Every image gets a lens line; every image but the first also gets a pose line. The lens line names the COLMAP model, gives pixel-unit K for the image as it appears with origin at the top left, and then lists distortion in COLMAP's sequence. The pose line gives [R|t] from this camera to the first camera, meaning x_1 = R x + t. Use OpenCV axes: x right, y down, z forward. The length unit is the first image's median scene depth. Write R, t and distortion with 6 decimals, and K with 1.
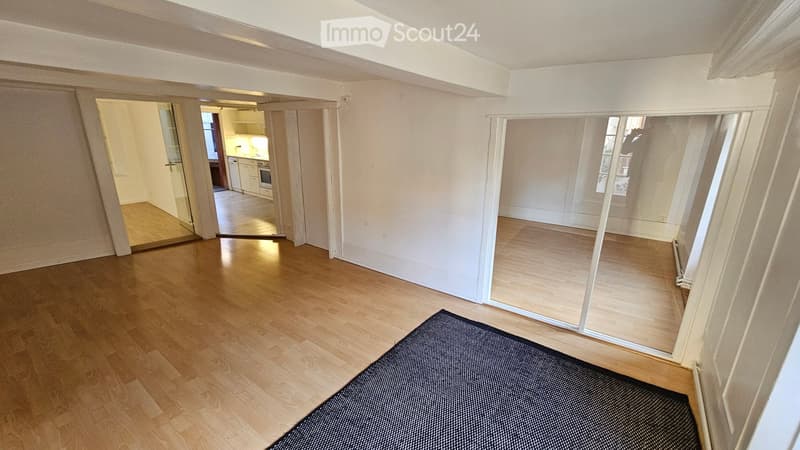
lens RADIAL K [[326.7, 0, 400.0], [0, 326.7, 225.0], [0, 0, 1]] dist [-0.000196, -0.000038]
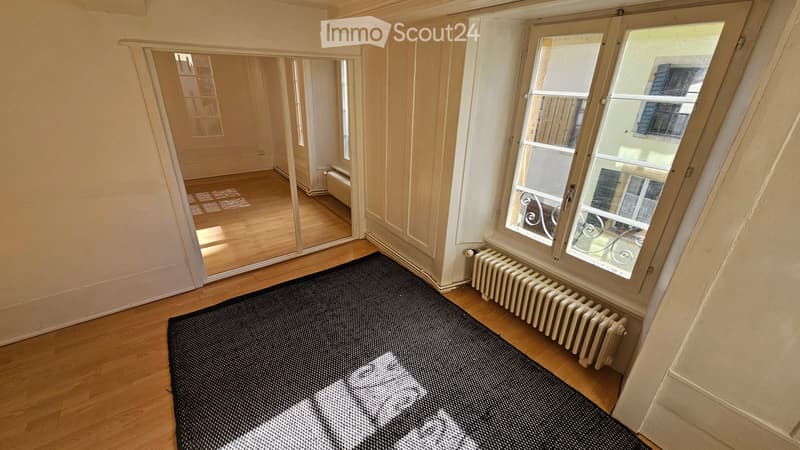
lens RADIAL K [[326.7, 0, 400.0], [0, 326.7, 225.0], [0, 0, 1]] dist [-0.000196, -0.000038]
pose [[0.291566, -0.392210, 0.872445, -0.317488], [0.235668, 0.913413, 0.331869, -0.073347], [-0.927065, 0.108846, 0.358752, 0.231735]]
